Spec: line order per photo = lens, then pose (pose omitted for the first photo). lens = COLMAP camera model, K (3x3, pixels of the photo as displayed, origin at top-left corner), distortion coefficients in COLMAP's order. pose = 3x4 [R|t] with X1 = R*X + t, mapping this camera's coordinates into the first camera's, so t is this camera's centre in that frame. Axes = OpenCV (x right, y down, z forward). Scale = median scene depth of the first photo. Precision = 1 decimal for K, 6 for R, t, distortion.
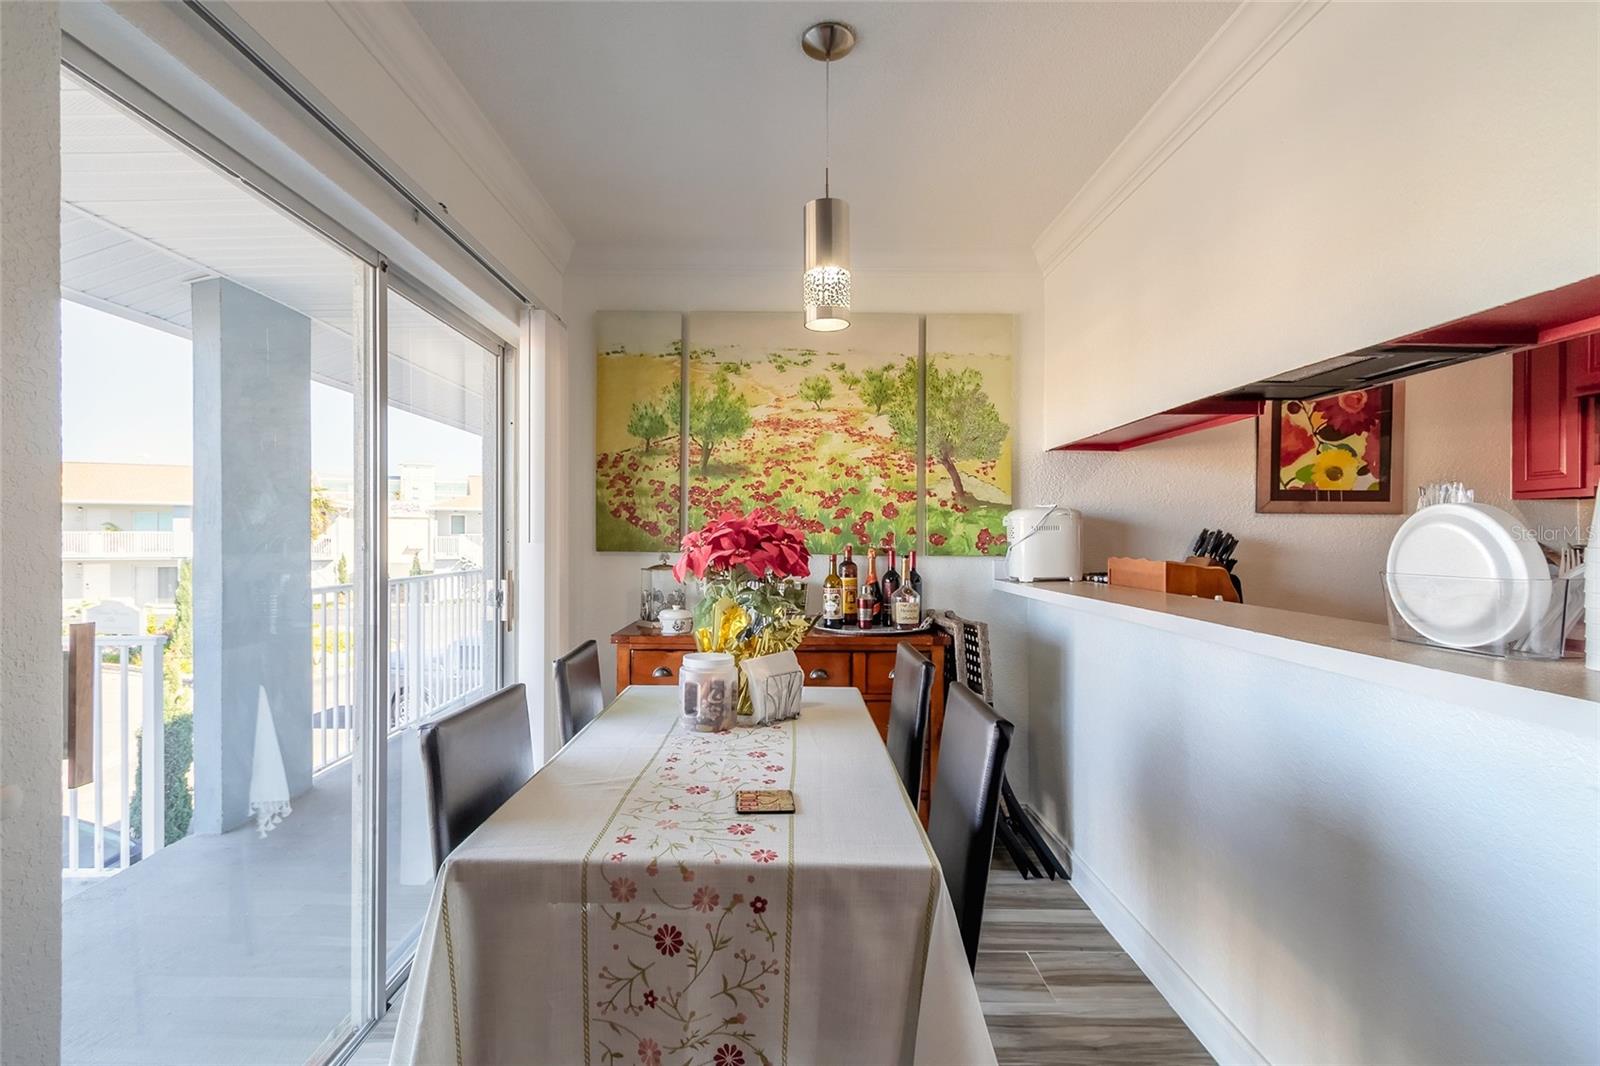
lens RADIAL K [[726.0, 0, 776.9], [0, 726.0, 538.5], [0, 0, 1]] dist [0.004901, 0.000027]
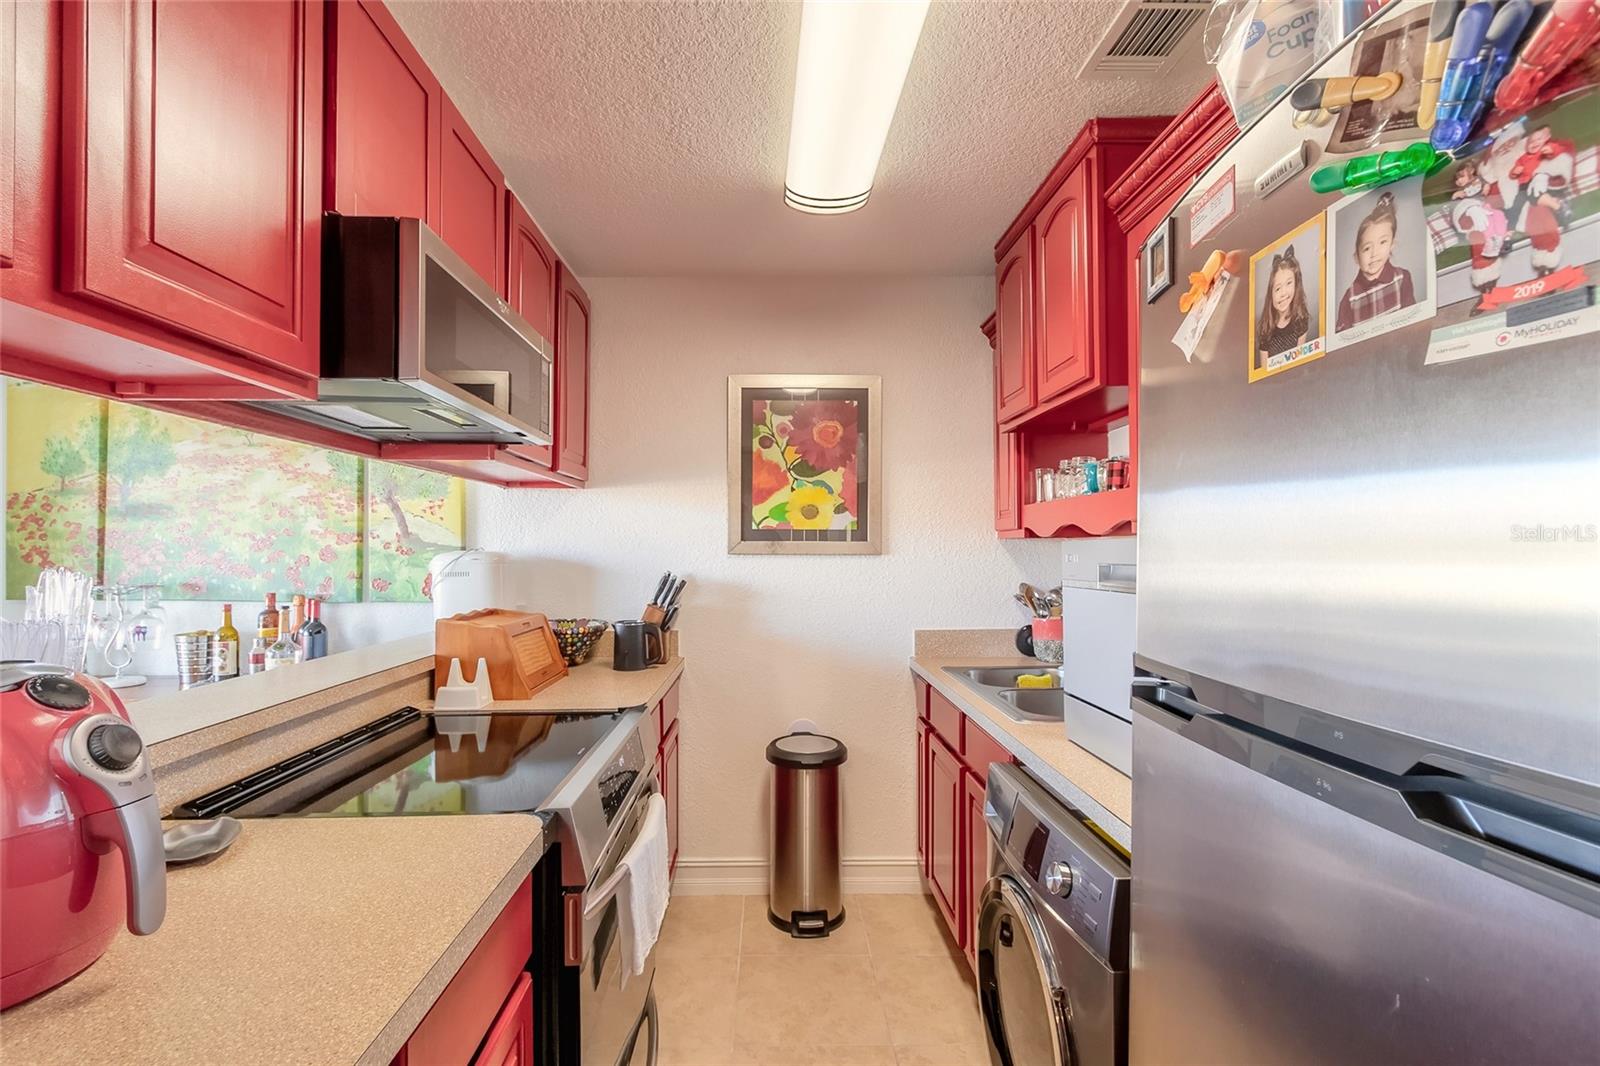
lens RADIAL K [[726.0, 0, 776.9], [0, 726.0, 538.5], [0, 0, 1]] dist [0.004901, 0.000027]
pose [[0.999849, -0.004843, 0.016714, 0.709347], [0.005127, 0.999842, -0.017036, -0.039087], [-0.016628, 0.017120, 0.999715, 0.065085]]
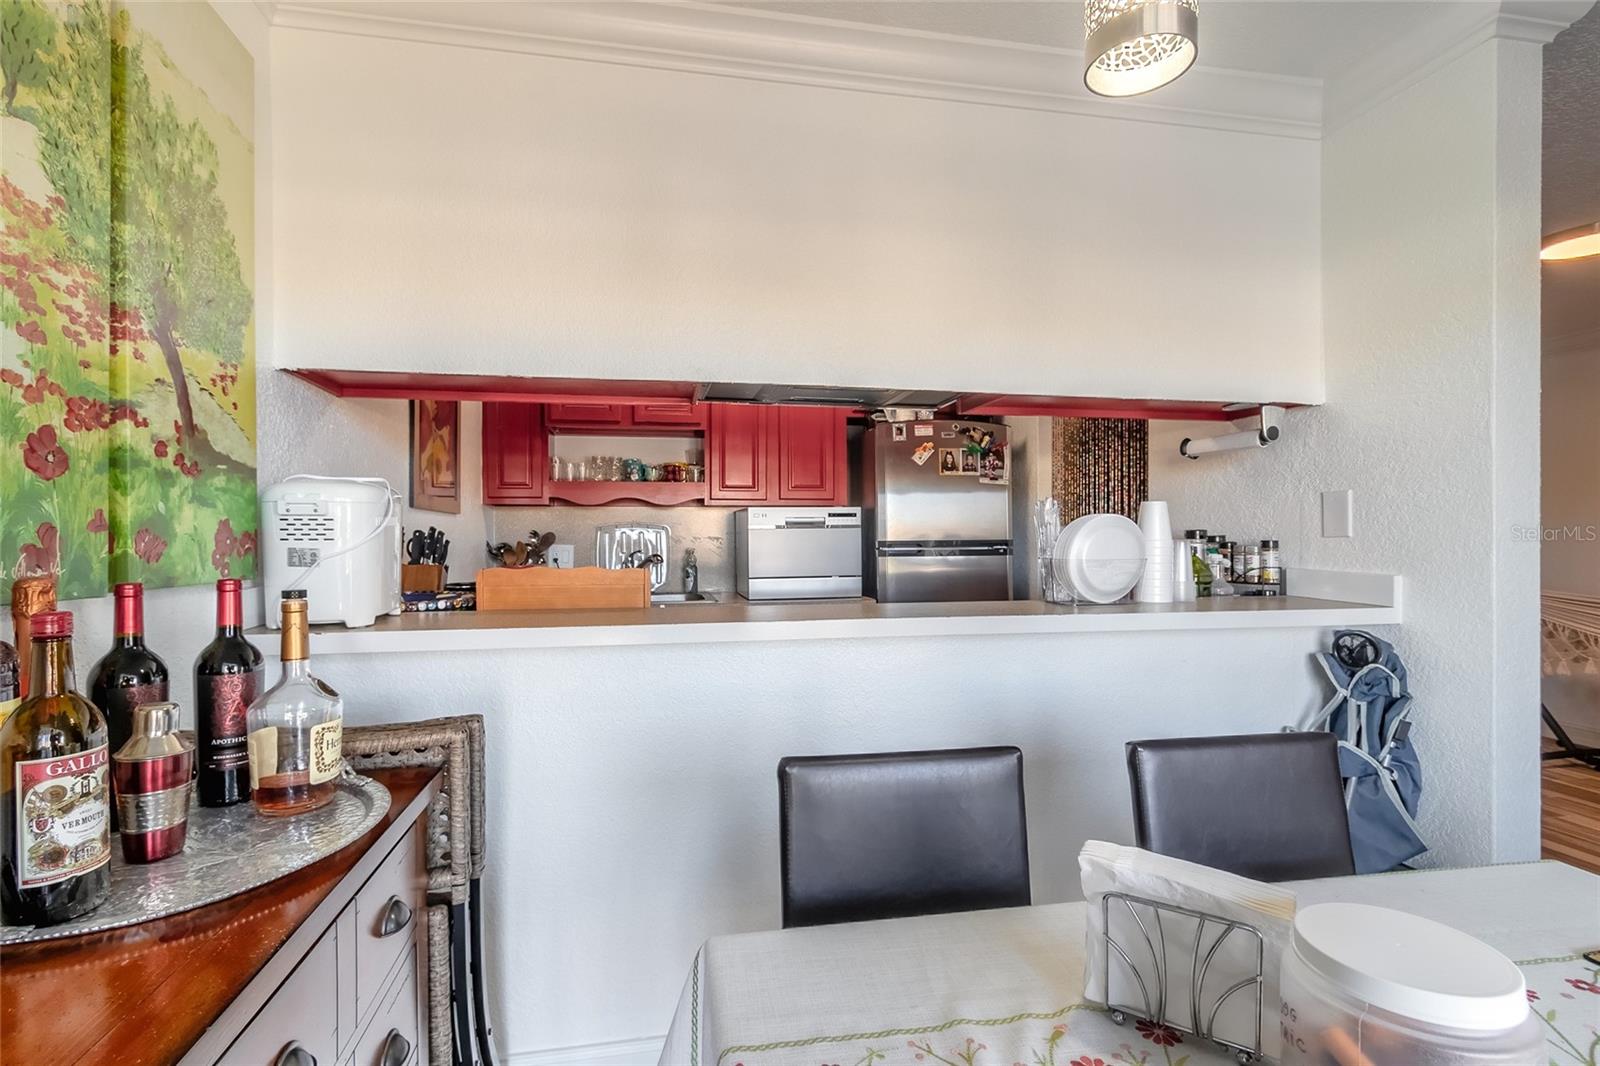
lens RADIAL K [[726.0, 0, 776.9], [0, 726.0, 538.5], [0, 0, 1]] dist [0.004901, 0.000027]
pose [[-0.178470, -0.005541, 0.983930, -0.195422], [0.003553, 0.999974, 0.006275, -0.003455], [-0.983939, 0.004615, -0.178446, 0.753747]]
